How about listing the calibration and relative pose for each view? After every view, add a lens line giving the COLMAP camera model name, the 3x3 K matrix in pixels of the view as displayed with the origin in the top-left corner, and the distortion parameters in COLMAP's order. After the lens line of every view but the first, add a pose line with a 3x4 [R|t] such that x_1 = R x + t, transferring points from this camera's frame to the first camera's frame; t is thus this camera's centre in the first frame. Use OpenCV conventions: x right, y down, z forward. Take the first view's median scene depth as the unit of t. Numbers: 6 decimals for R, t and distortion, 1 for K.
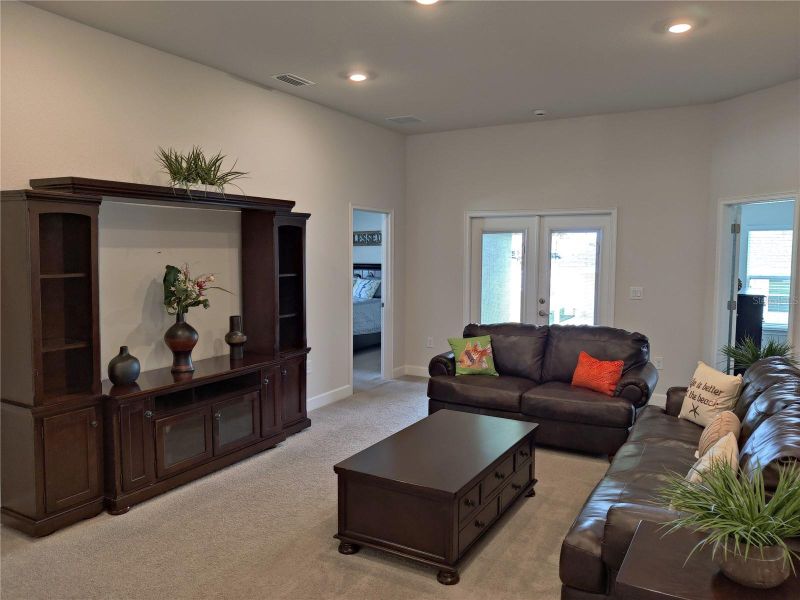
lens RADIAL K [[607.7, 0, 398.4], [0, 607.7, 296.4], [0, 0, 1]] dist [0.006984, -0.017241]
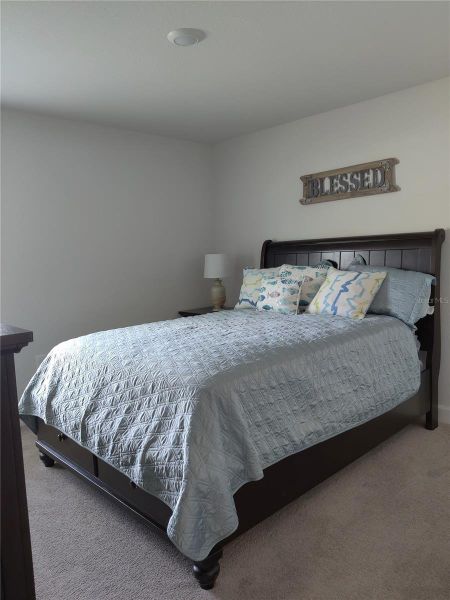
lens RADIAL K [[455.8, 0, 225.2], [0, 455.8, 300.7], [0, 0, 1]] dist [0.006984, -0.017241]
pose [[0.955040, -0.002189, -0.296470, -0.041728], [0.010027, 0.999639, 0.024921, -0.016281], [0.296308, -0.026773, 0.954717, 0.669988]]
